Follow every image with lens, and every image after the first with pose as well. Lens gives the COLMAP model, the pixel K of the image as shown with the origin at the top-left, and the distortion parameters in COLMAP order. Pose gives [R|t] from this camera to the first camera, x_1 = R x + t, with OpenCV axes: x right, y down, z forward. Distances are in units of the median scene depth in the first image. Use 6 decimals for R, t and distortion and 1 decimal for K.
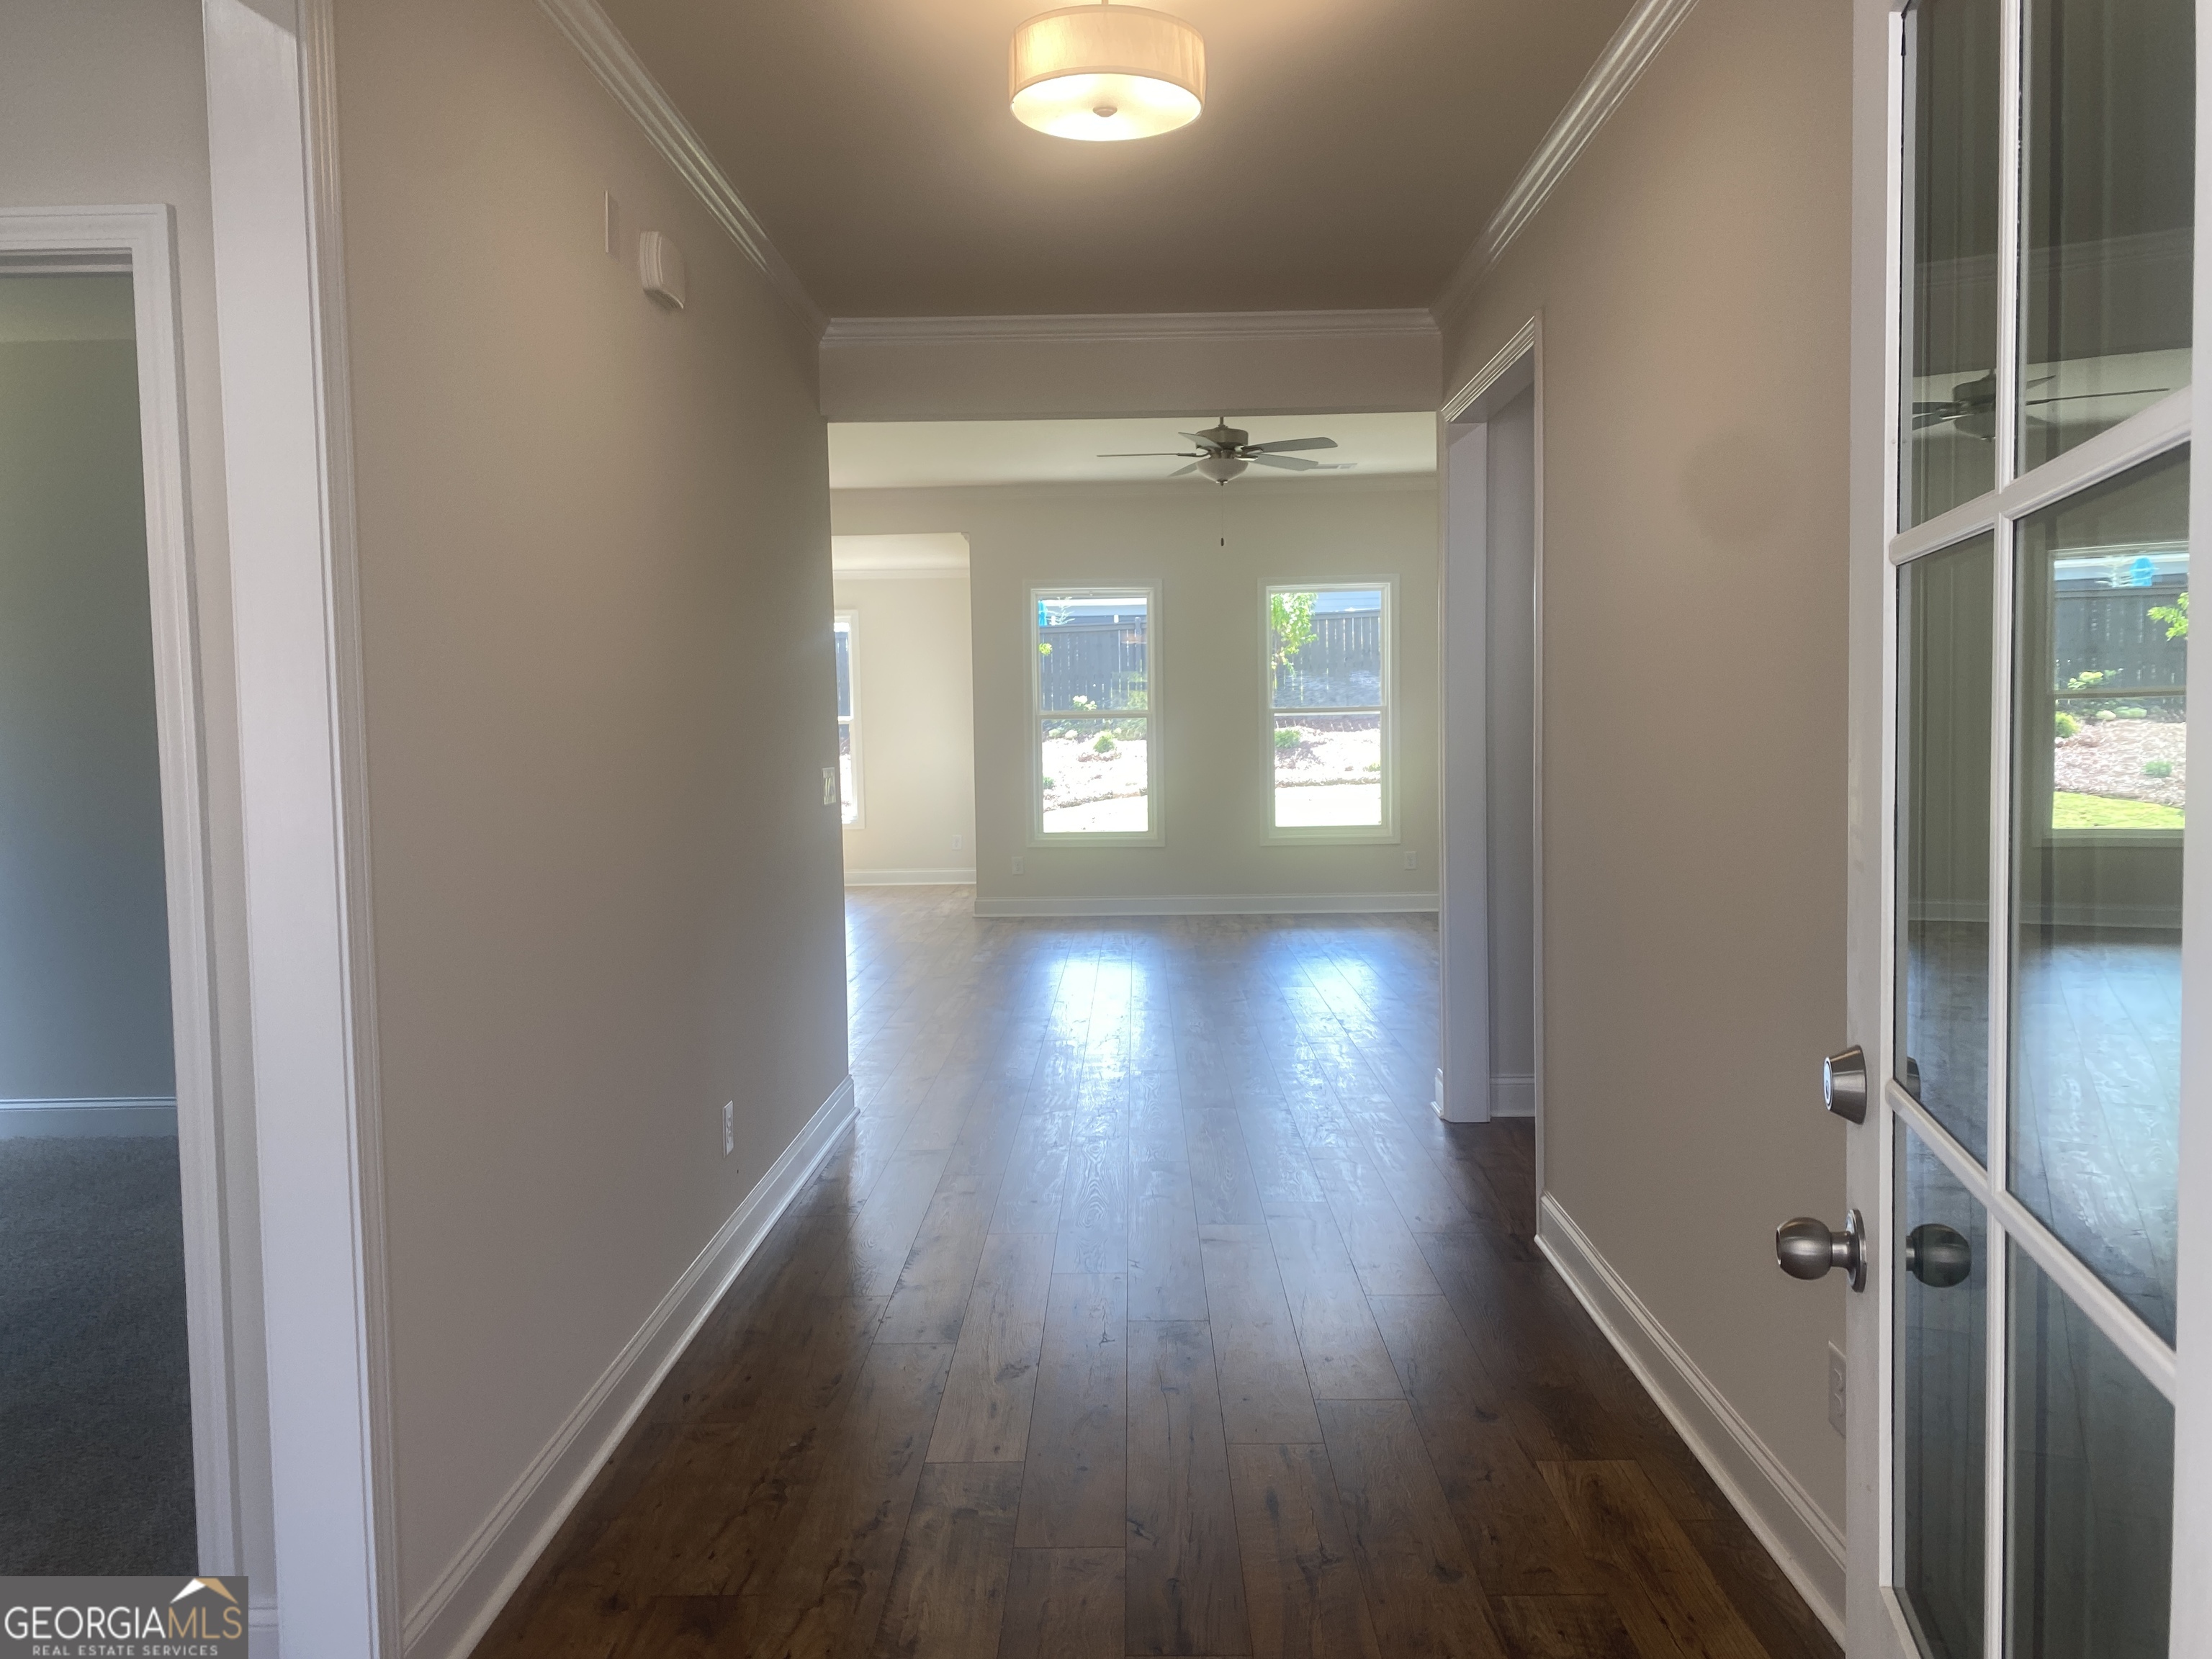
lens RADIAL K [[1714.9, 0, 1106.0], [0, 1714.9, 829.5], [0, 0, 1]] dist [0.010814, -0.002489]
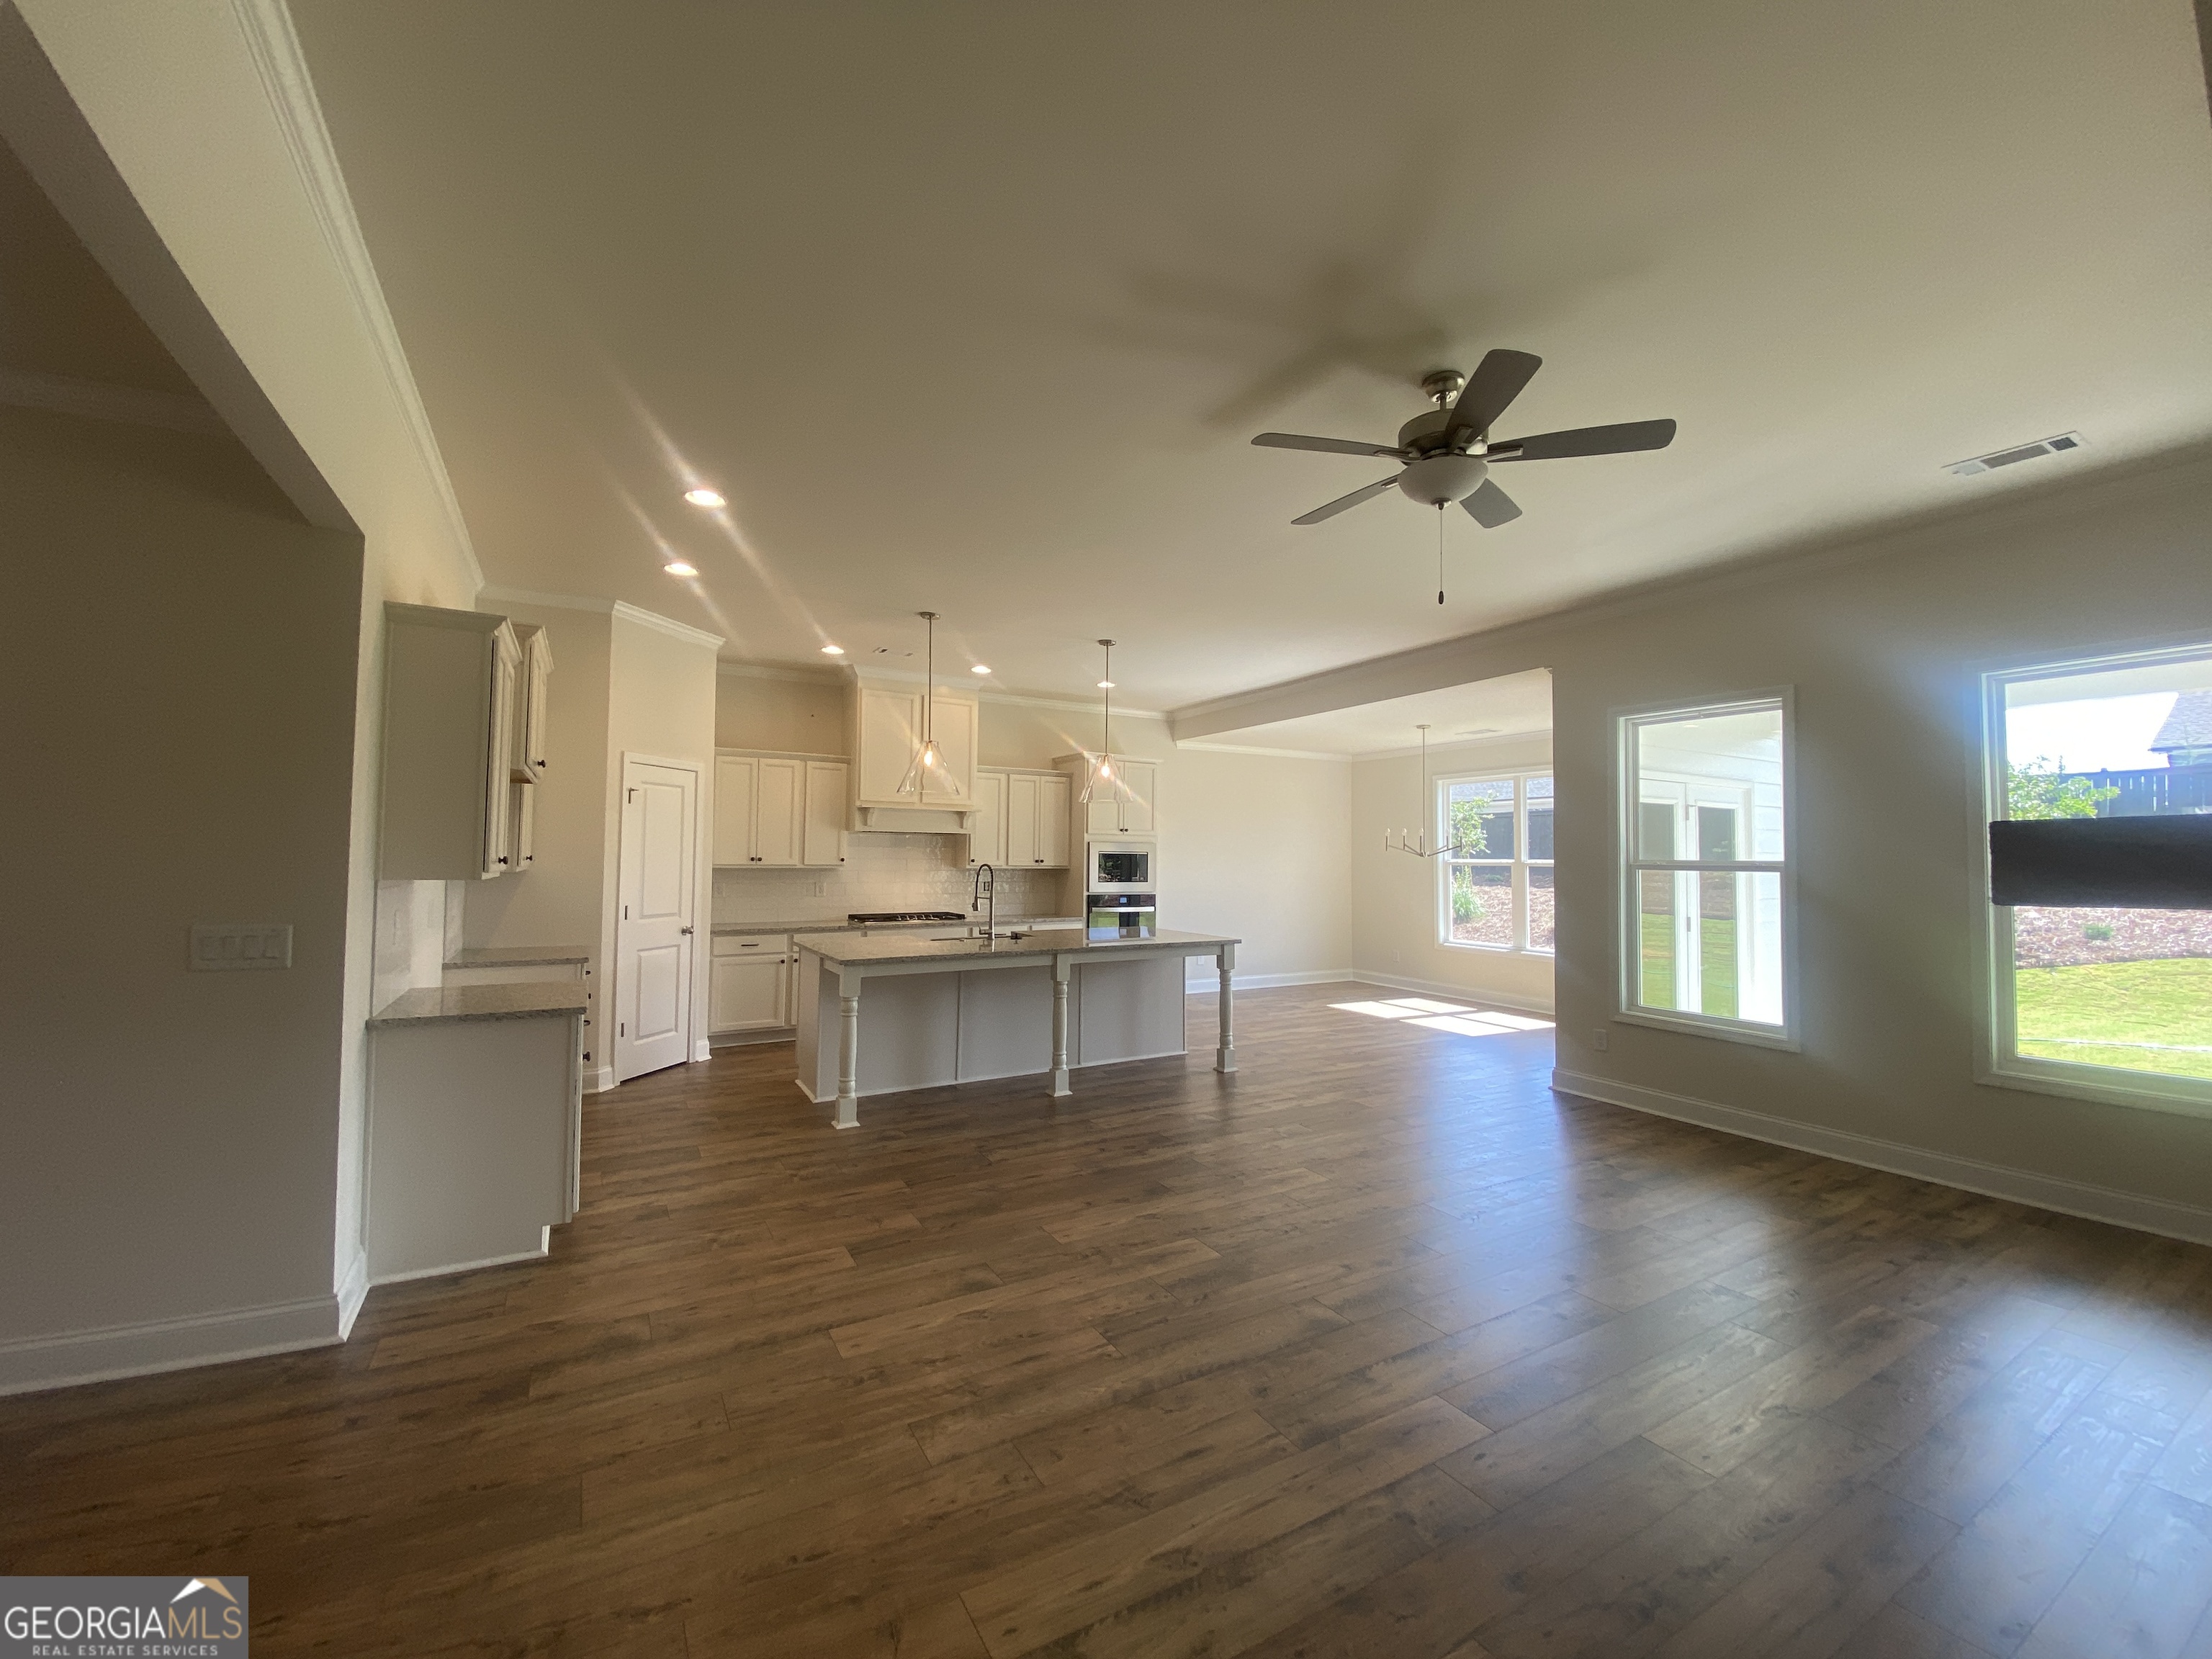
lens RADIAL K [[882.6, 0, 1108.8], [0, 882.6, 822.6], [0, 0, 1]] dist [0.052794, -0.035249]
pose [[0.515884, -0.010620, -0.856592, 0.143805], [-0.069595, 0.996098, -0.054263, -0.032139], [0.853827, 0.087608, 0.513132, 0.390372]]
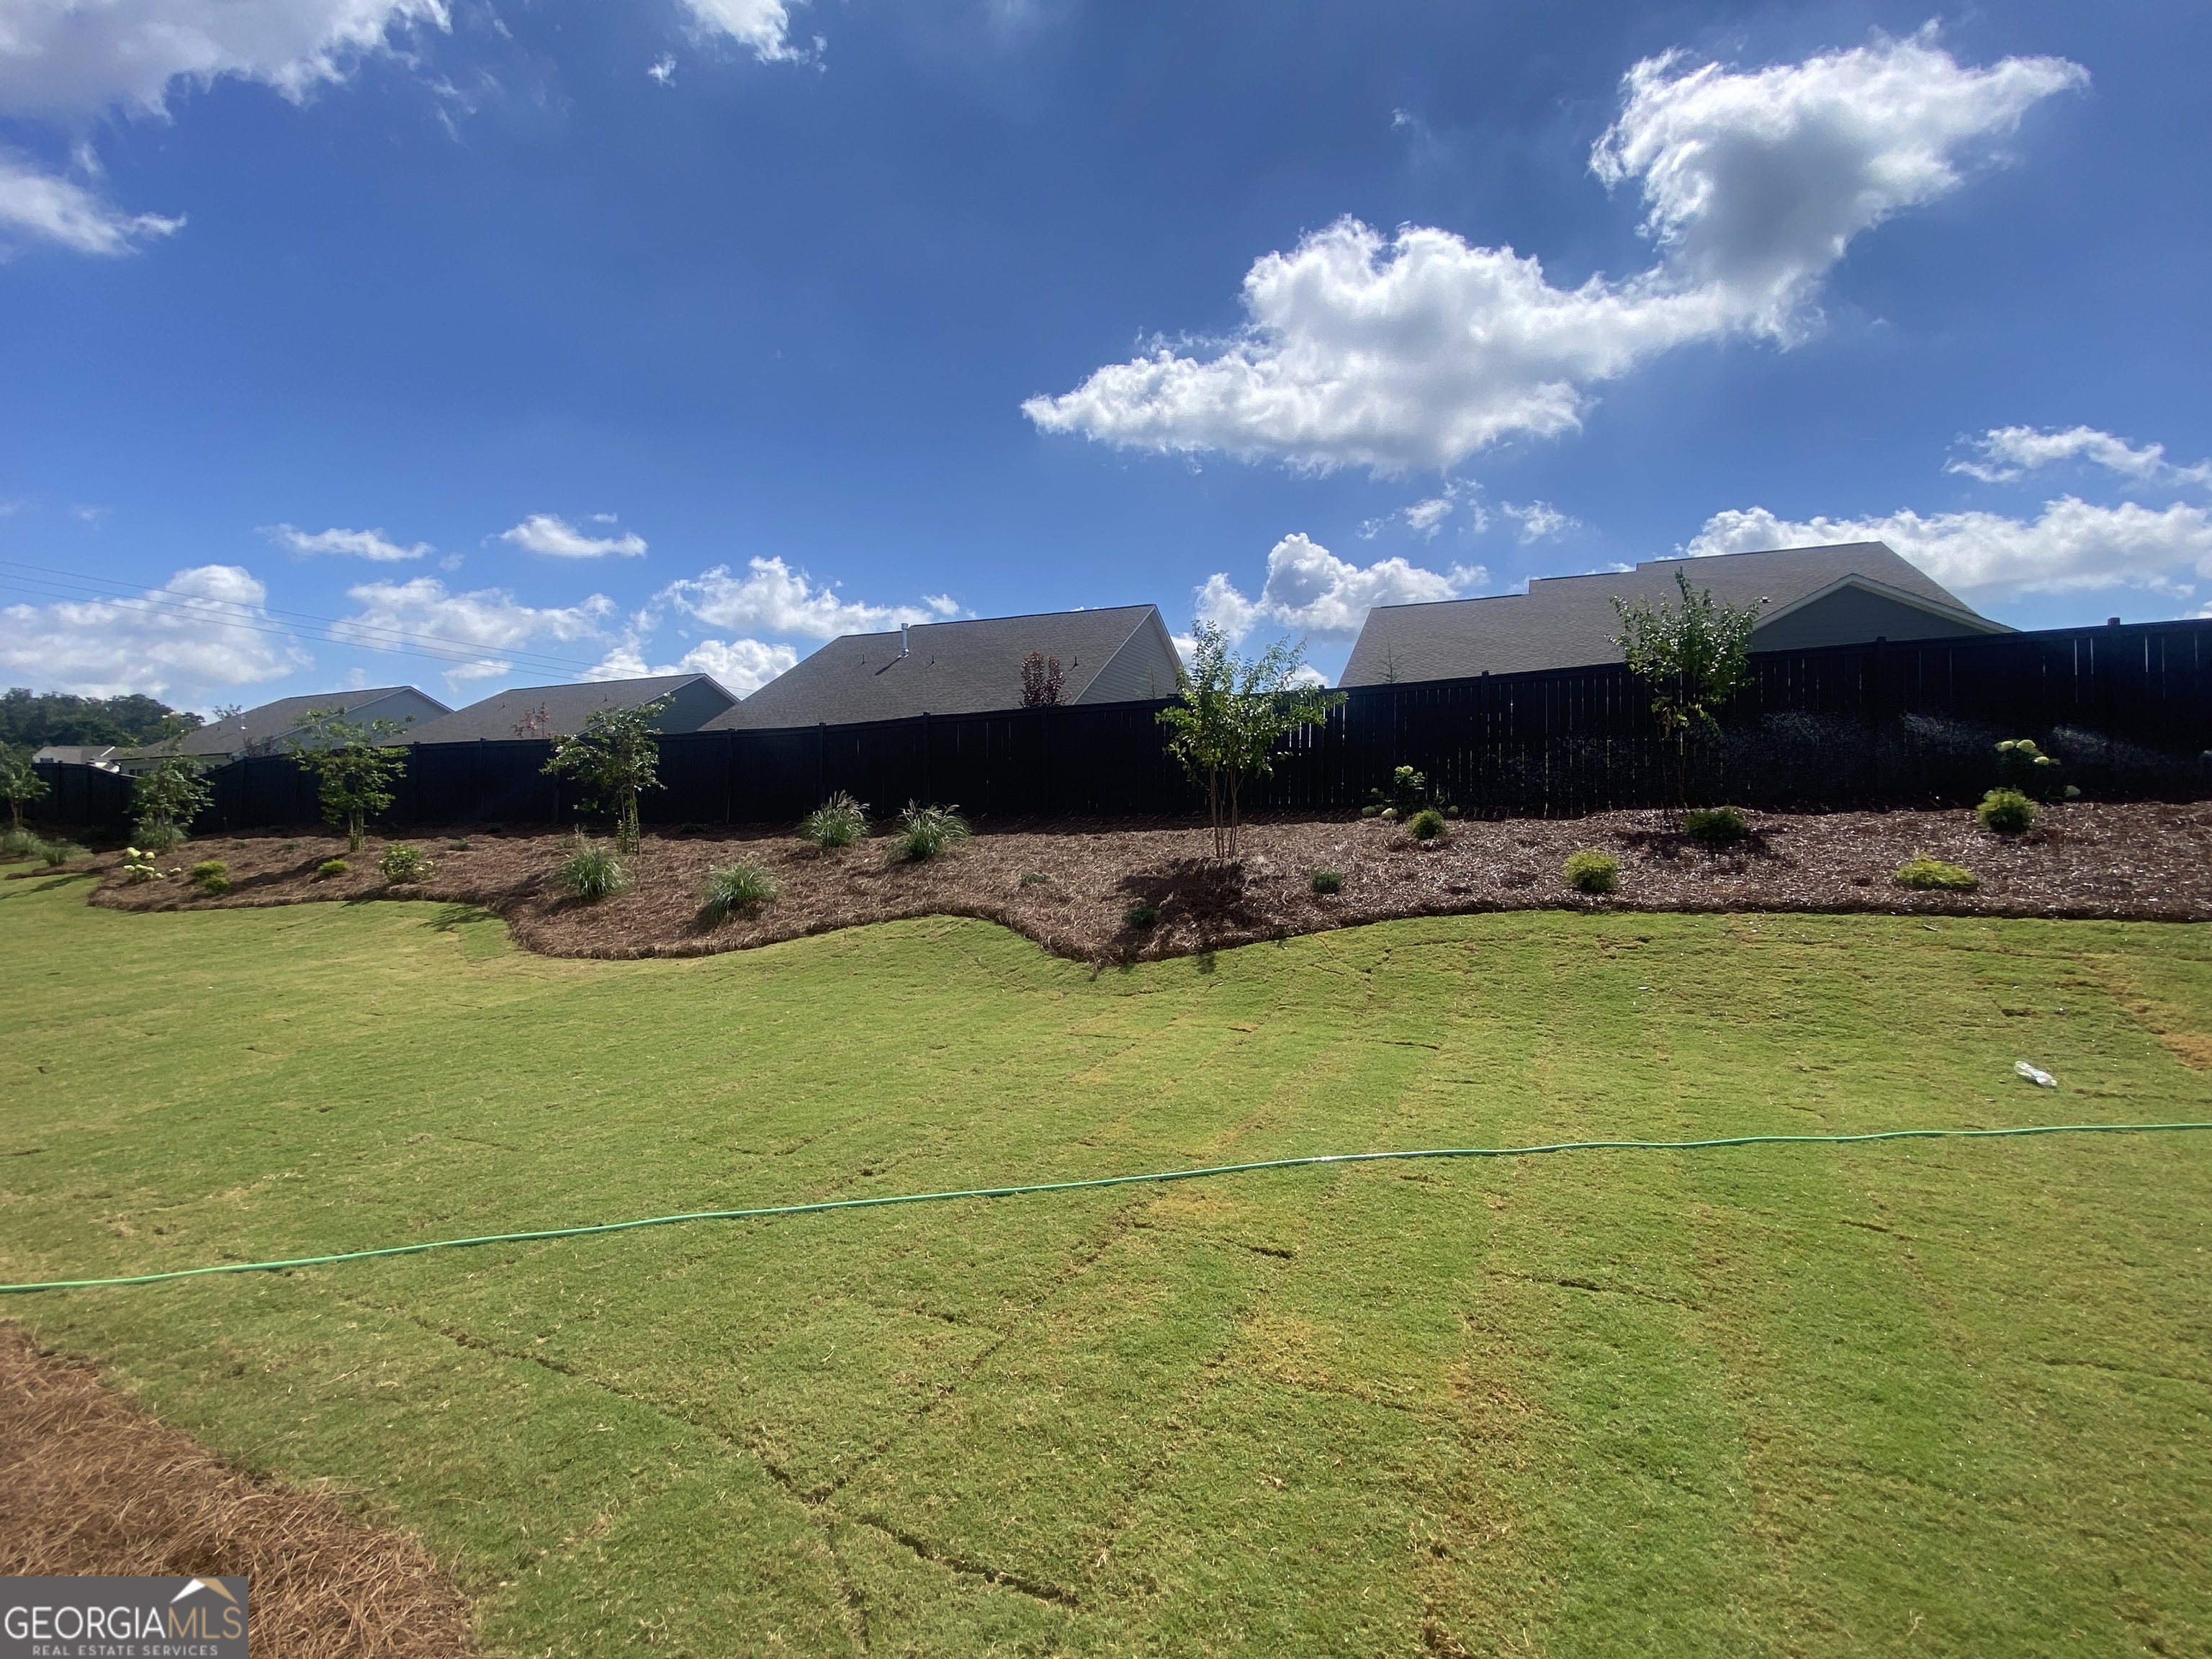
lens RADIAL K [[957.1, 0, 1098.7], [0, 957.1, 822.4], [0, 0, 1]] dist [0.033644, -0.029851]
pose [[0.929606, 0.017385, -0.368145, 0.029235], [-0.031154, 0.999018, -0.031491, -0.051023], [0.367236, 0.040743, 0.929235, 0.832350]]
